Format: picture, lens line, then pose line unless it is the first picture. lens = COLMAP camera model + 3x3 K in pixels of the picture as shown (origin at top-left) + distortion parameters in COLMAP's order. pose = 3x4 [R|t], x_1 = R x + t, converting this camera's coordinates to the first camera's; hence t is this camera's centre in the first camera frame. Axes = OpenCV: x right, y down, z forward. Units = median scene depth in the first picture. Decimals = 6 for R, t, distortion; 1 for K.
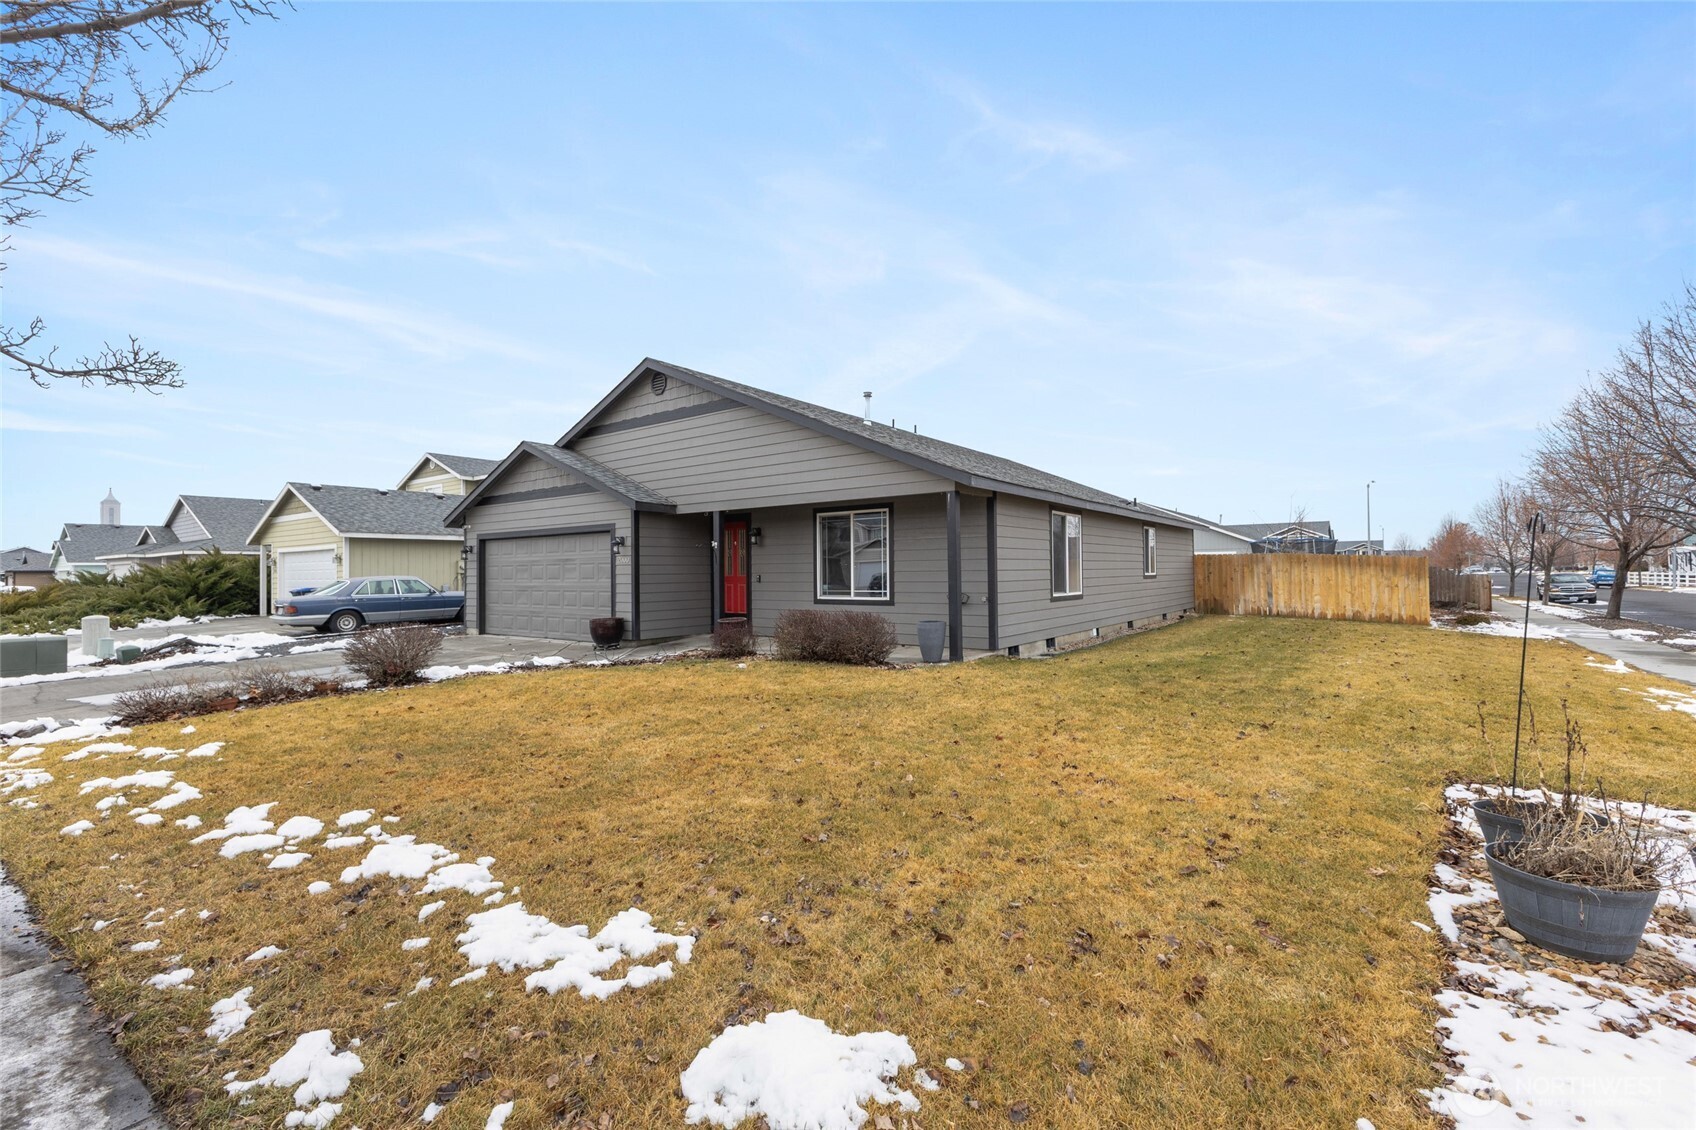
lens RADIAL K [[702.2, 0, 848.0], [0, 702.2, 565.0], [0, 0, 1]] dist [0.000160, -0.000145]
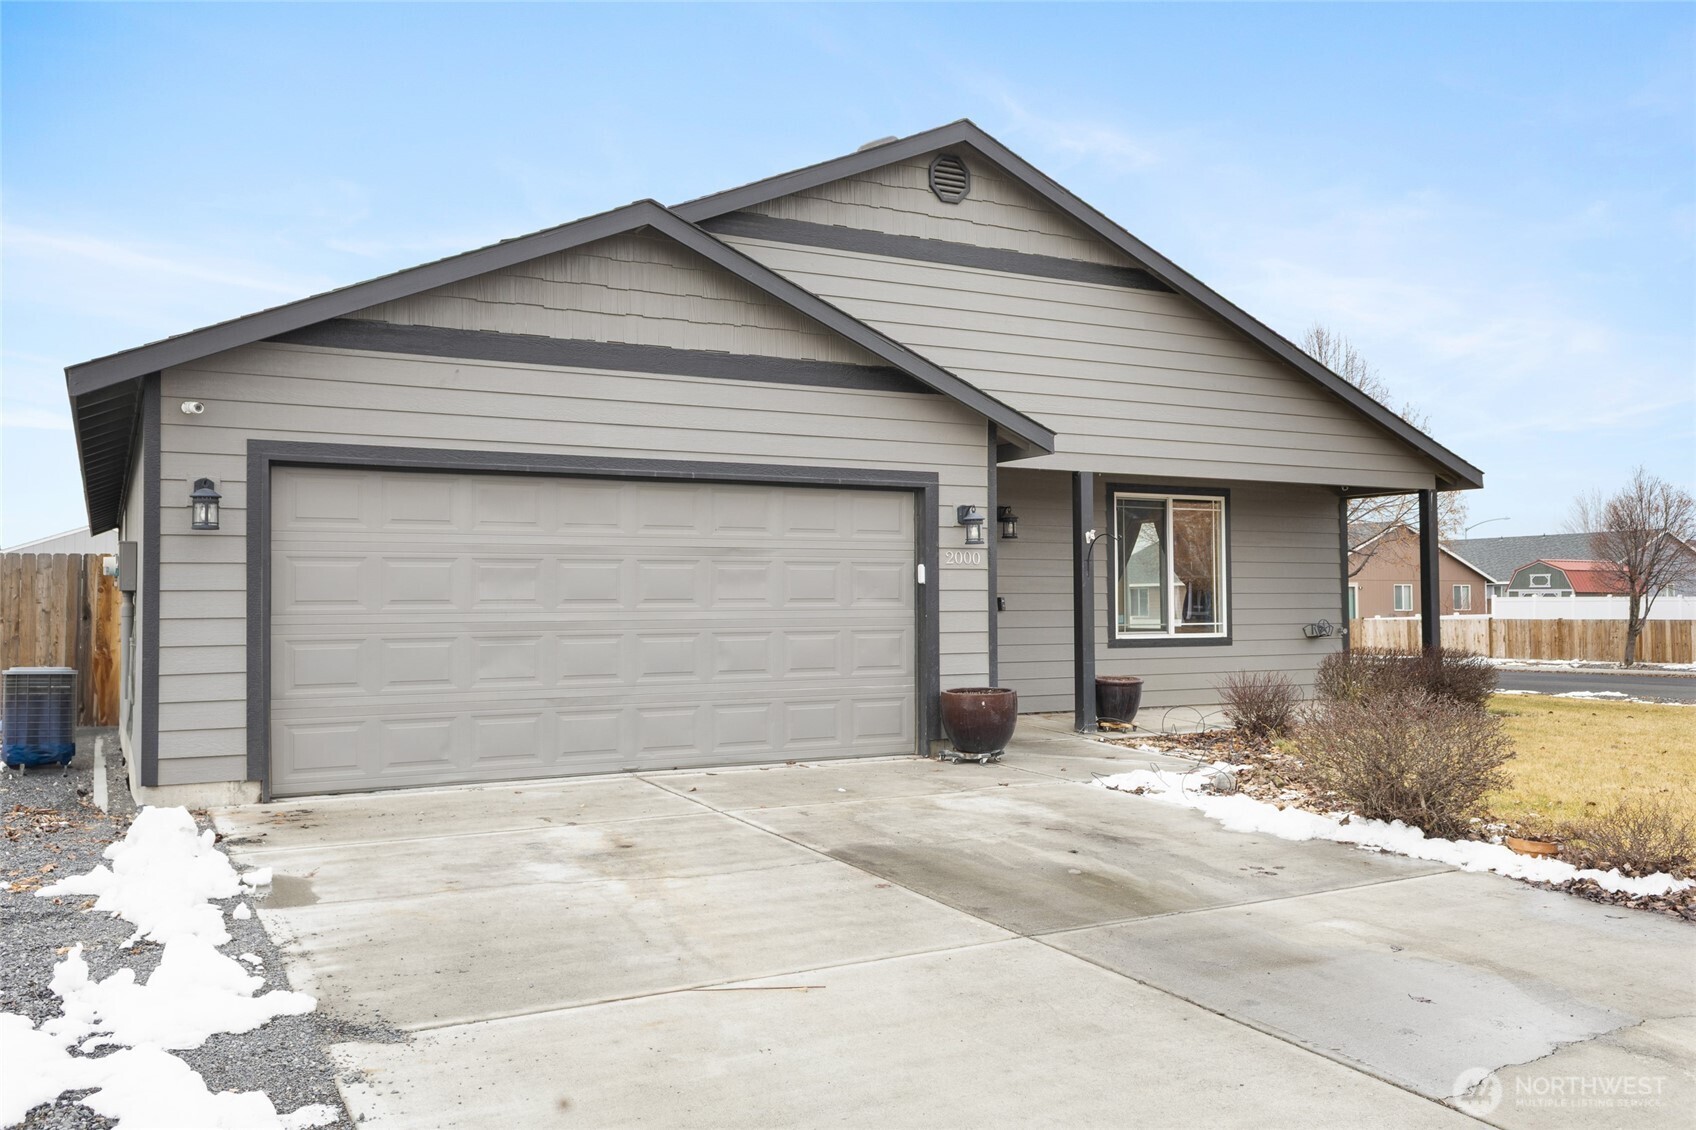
lens RADIAL K [[1359.7, 0, 846.5], [0, 1359.7, 581.3], [0, 0, 1]] dist [0.006926, -0.050075]
pose [[0.445432, 0.025630, 0.894949, -1.068271], [-0.007389, 0.999661, -0.024952, 0.028004], [-0.895285, 0.004502, 0.445470, 0.650829]]
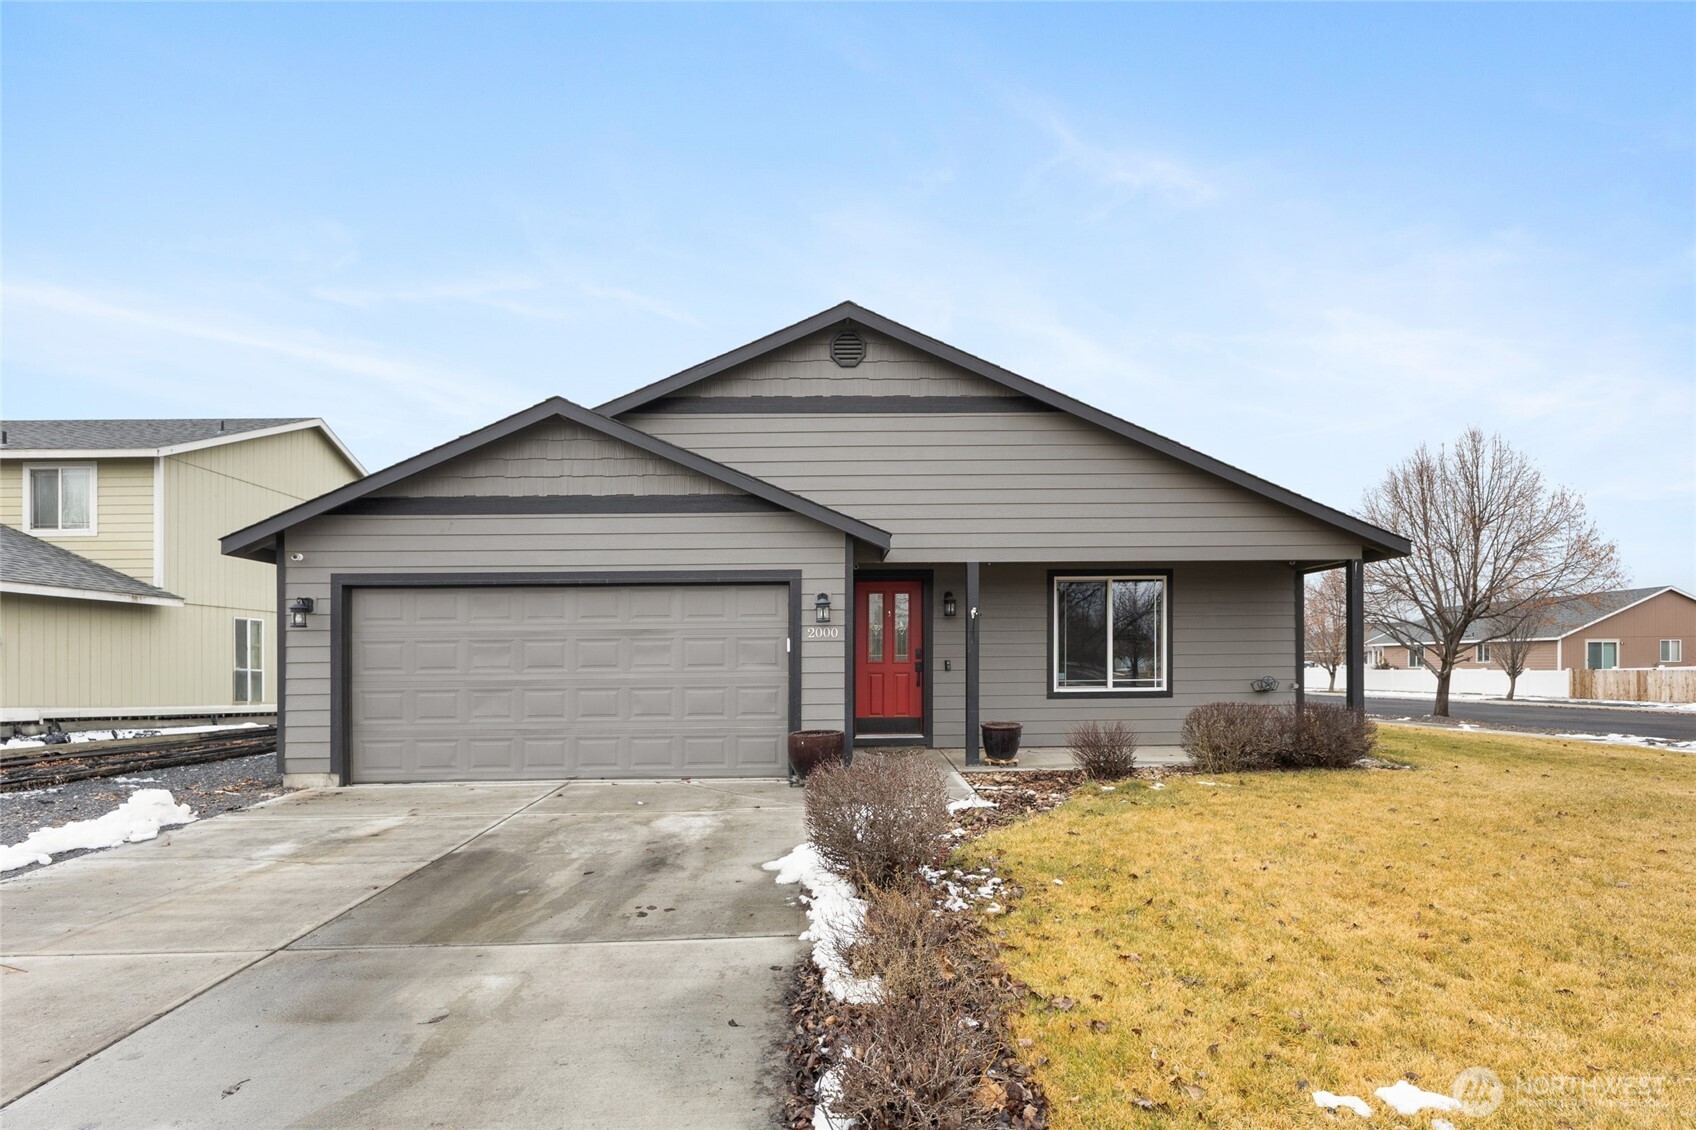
lens RADIAL K [[792.4, 0, 839.9], [0, 792.4, 677.6], [0, 0, 1]] dist [-0.015800, -0.000104]
pose [[0.797603, -0.007662, 0.603134, -0.679449], [-0.004303, 0.999822, 0.018392, 0.017350], [-0.603168, -0.017265, 0.797428, 0.436088]]
